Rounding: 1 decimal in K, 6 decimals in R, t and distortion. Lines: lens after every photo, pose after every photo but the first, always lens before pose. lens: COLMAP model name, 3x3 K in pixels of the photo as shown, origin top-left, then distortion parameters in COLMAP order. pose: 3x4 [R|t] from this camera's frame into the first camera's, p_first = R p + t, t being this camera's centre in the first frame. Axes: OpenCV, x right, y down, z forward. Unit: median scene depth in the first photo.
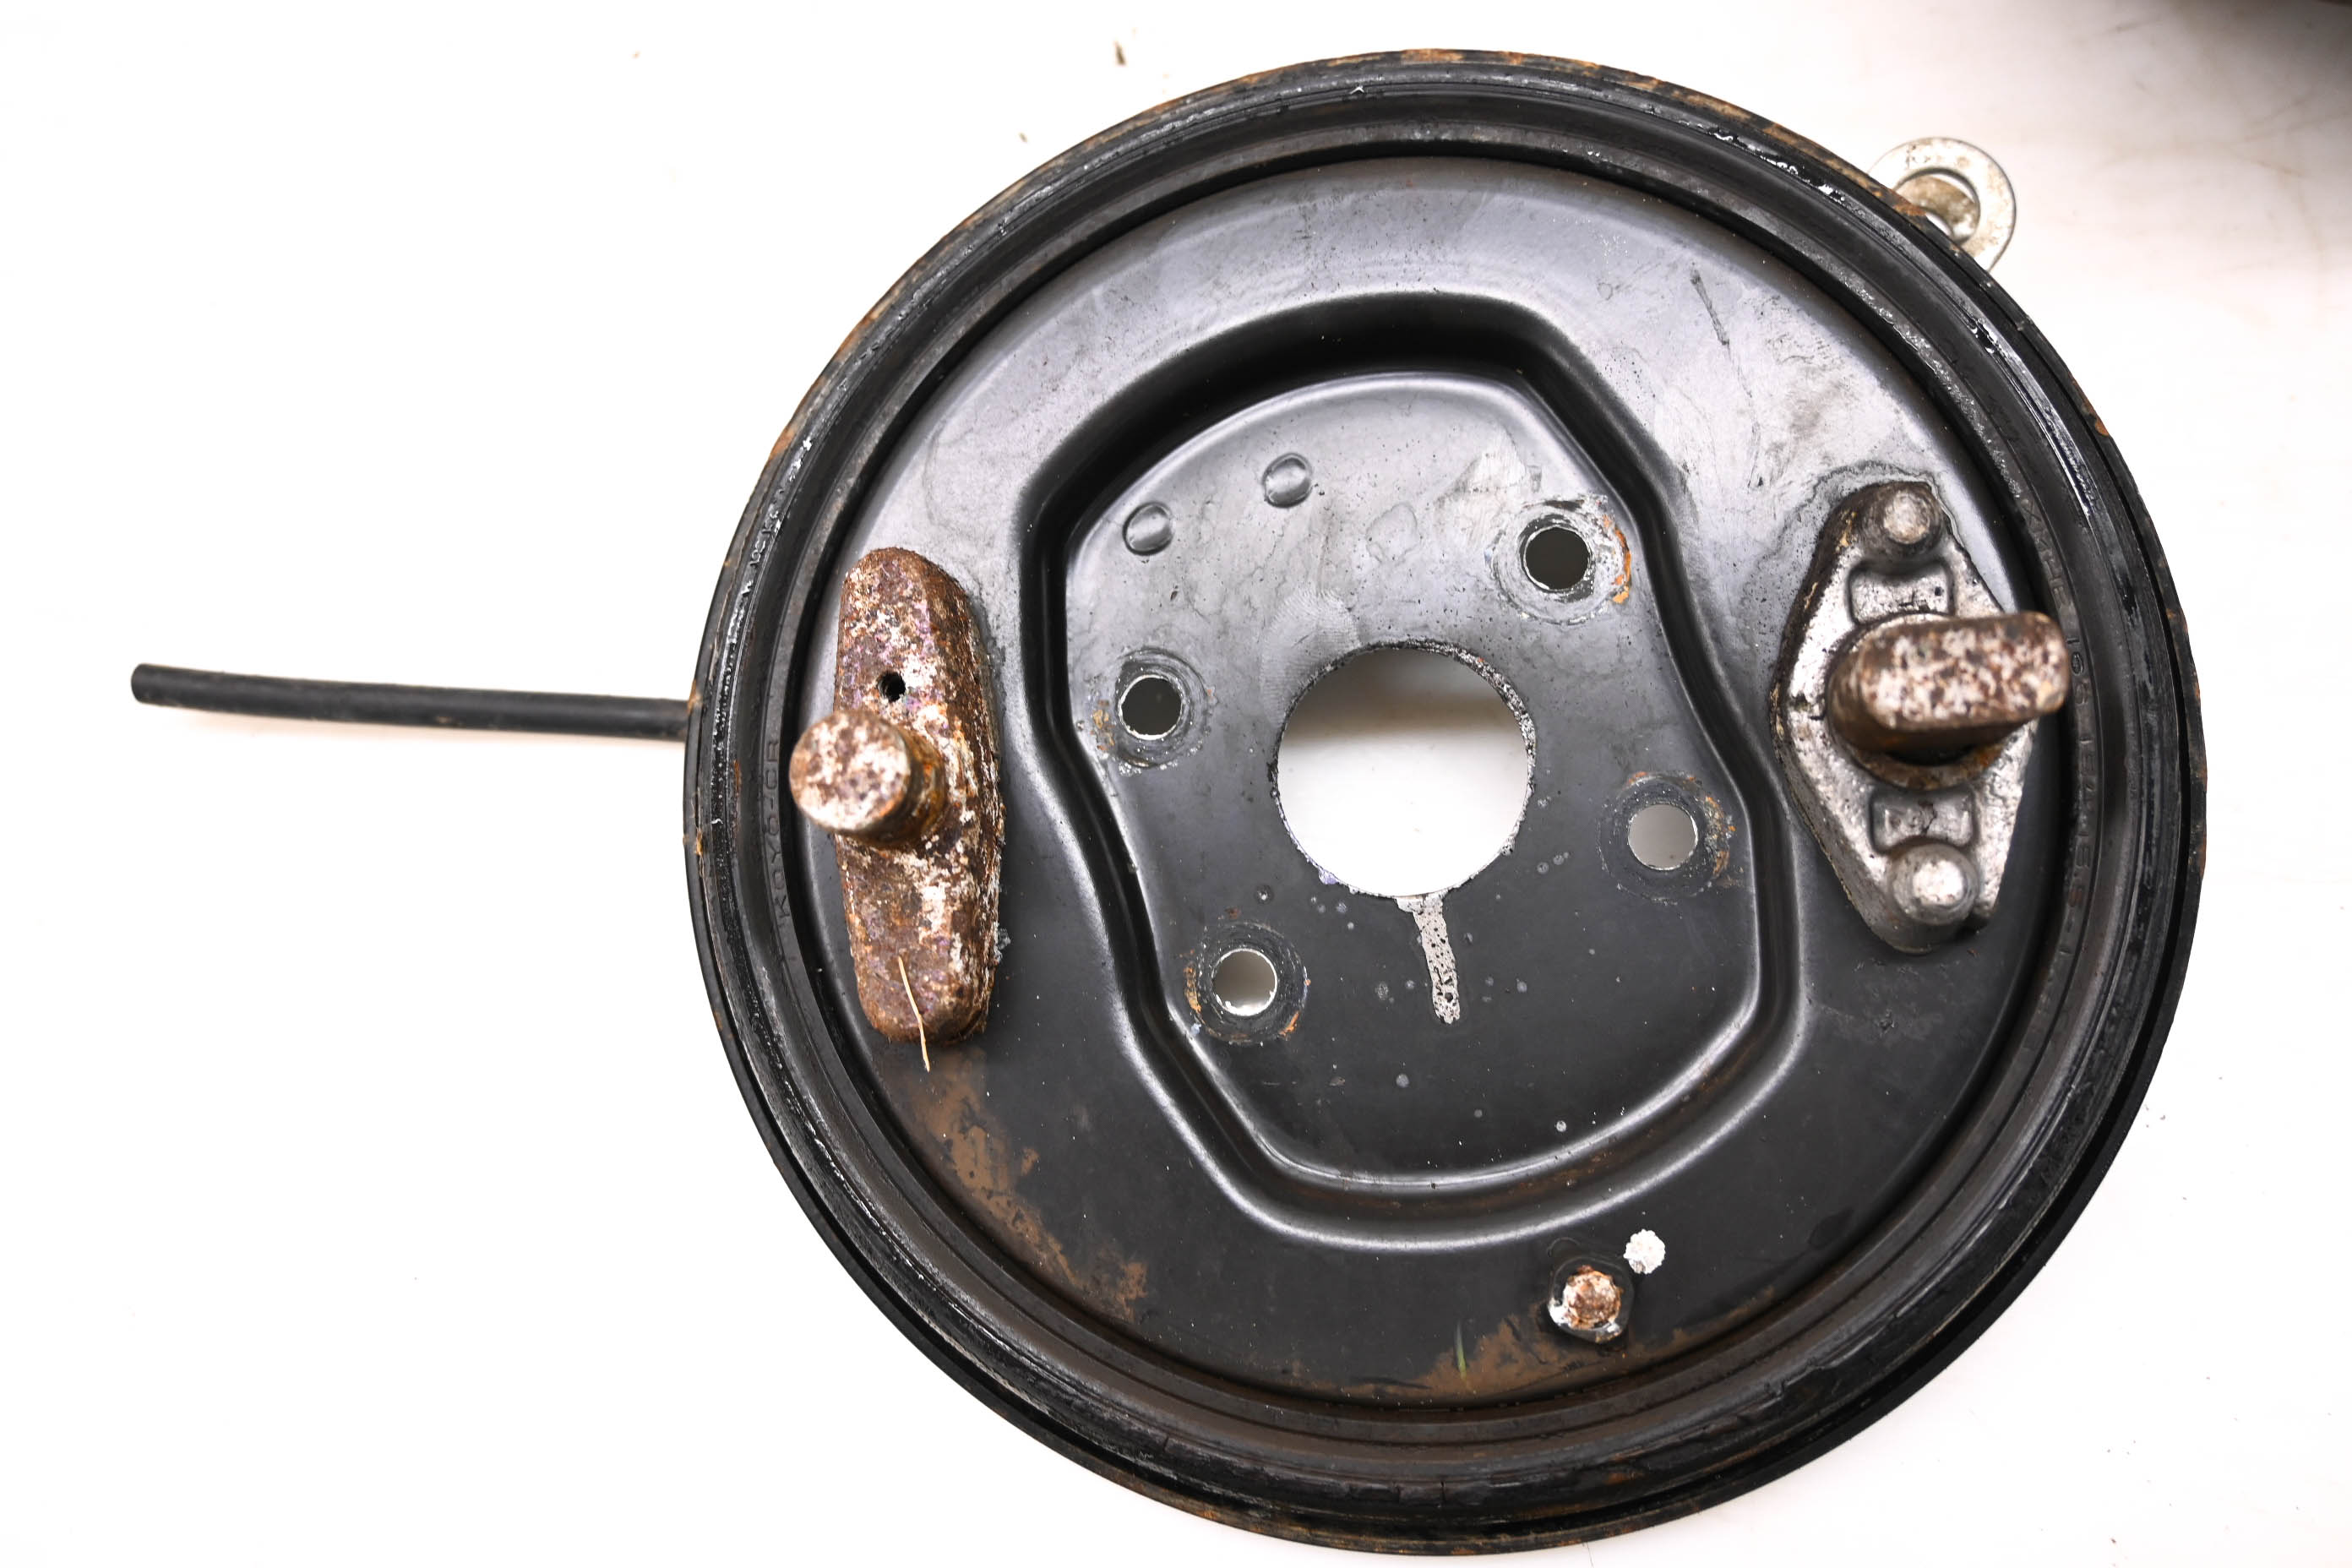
lens RADIAL K [[2055.4, 0, 1176.0], [0, 2055.4, 784.0], [0, 0, 1]] dist [-0.000793, -0.000771]
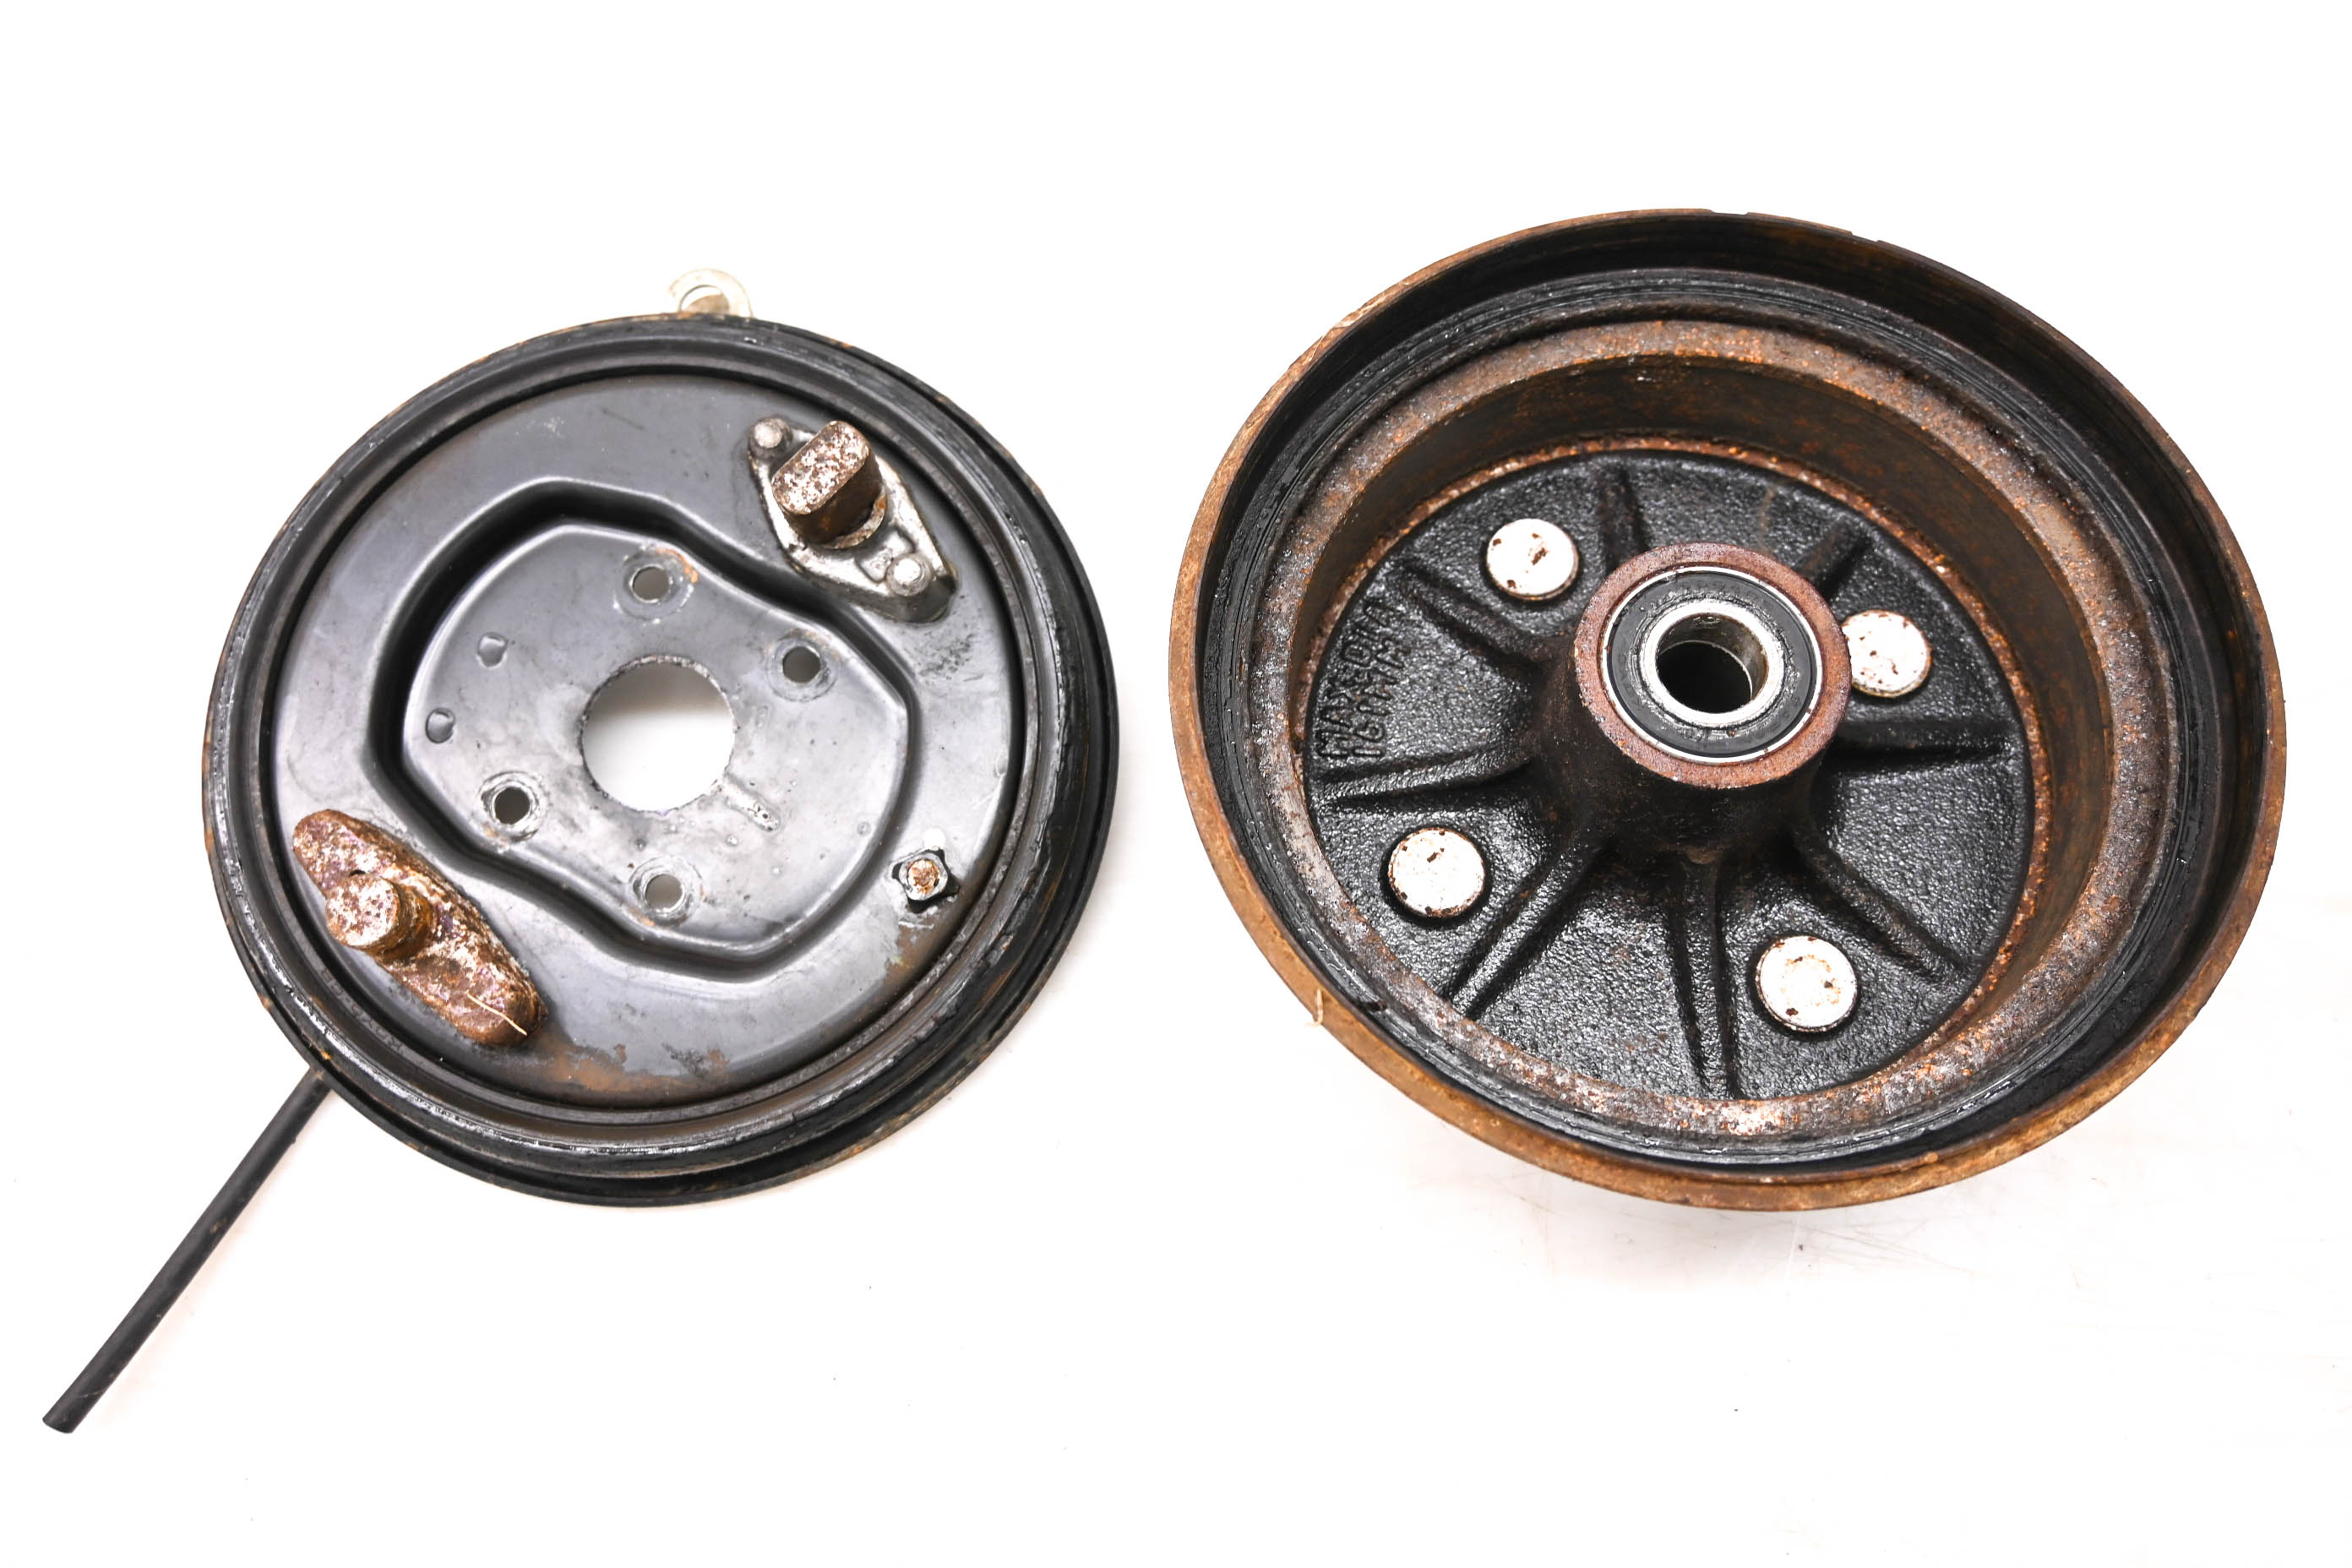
lens RADIAL K [[1883.4, 0, 1176.0], [0, 1883.4, 784.0], [0, 0, 1]] dist [-0.009485, -0.007176]
pose [[0.729377, -0.622415, 0.283917, -0.043689], [0.655855, 0.754233, -0.031416, 0.371047], [-0.194586, 0.209122, 0.958334, -0.567891]]
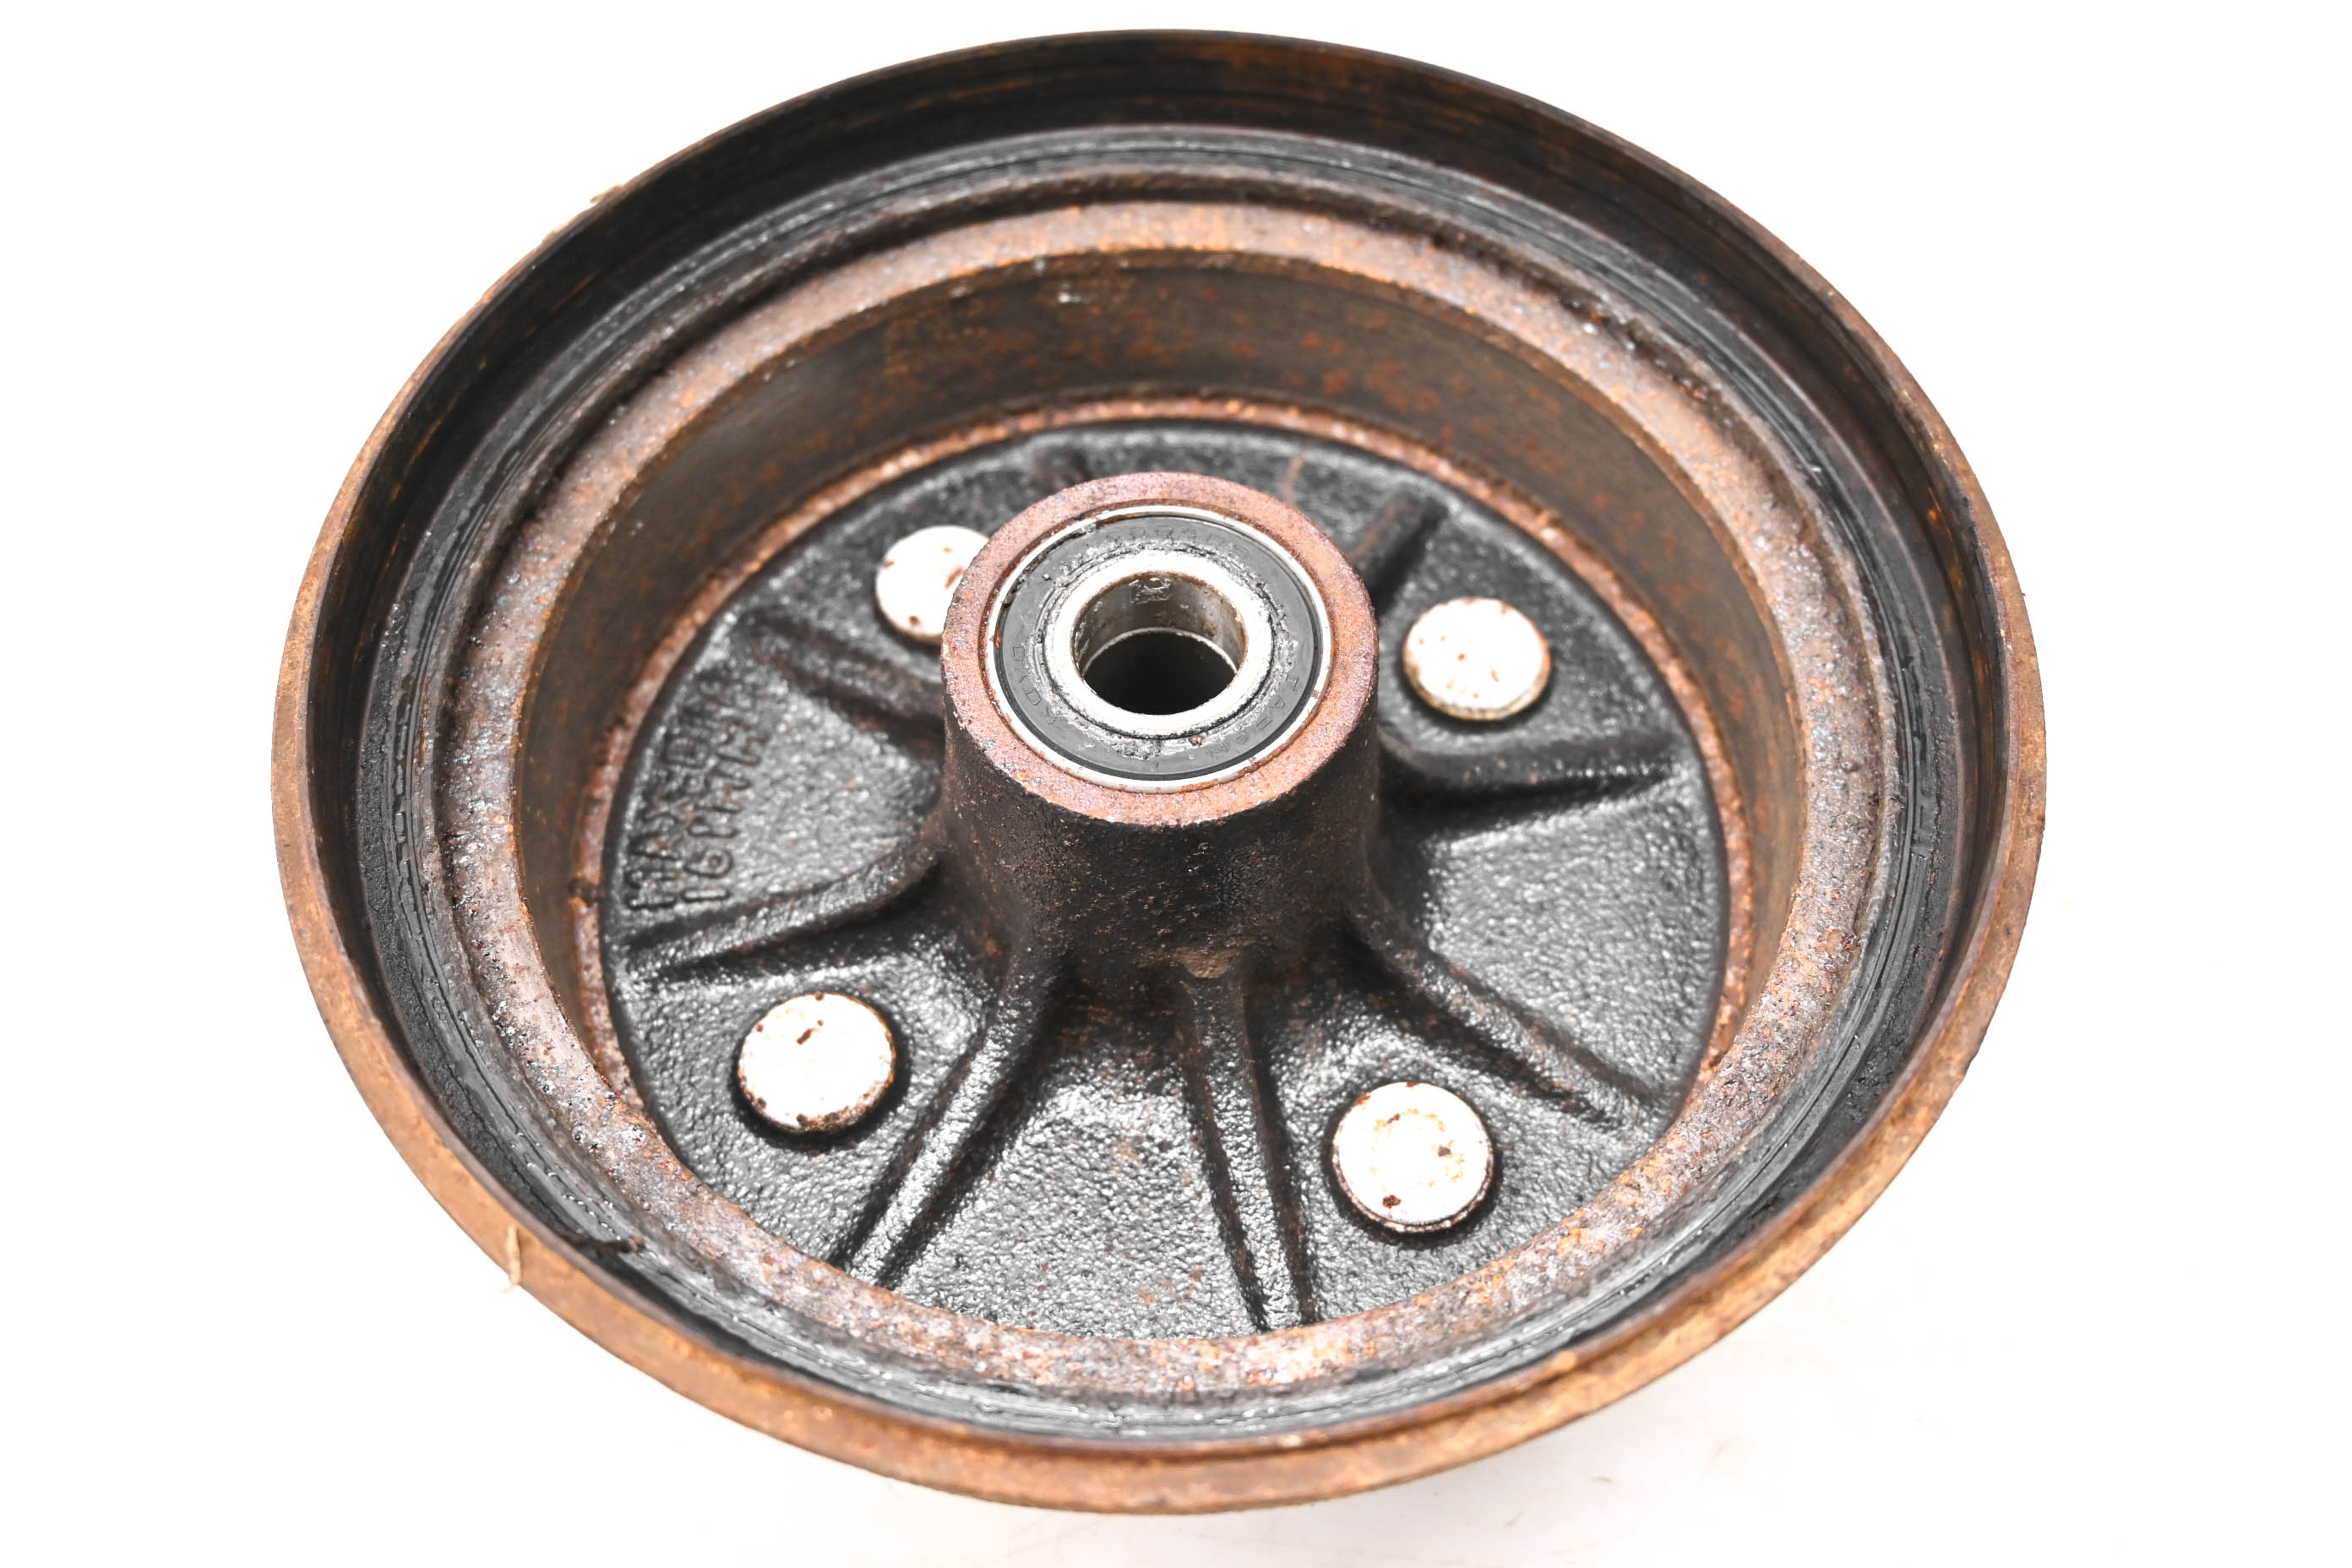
lens RADIAL K [[2374.9, 0, 1176.0], [0, 2374.9, 784.0], [0, 0, 1]] dist [-0.008605, 0.000208]
pose [[0.609969, -0.634144, 0.475183, 0.175783], [0.747318, 0.659777, -0.078806, 0.723179], [-0.263541, 0.403182, 0.876351, -0.204521]]
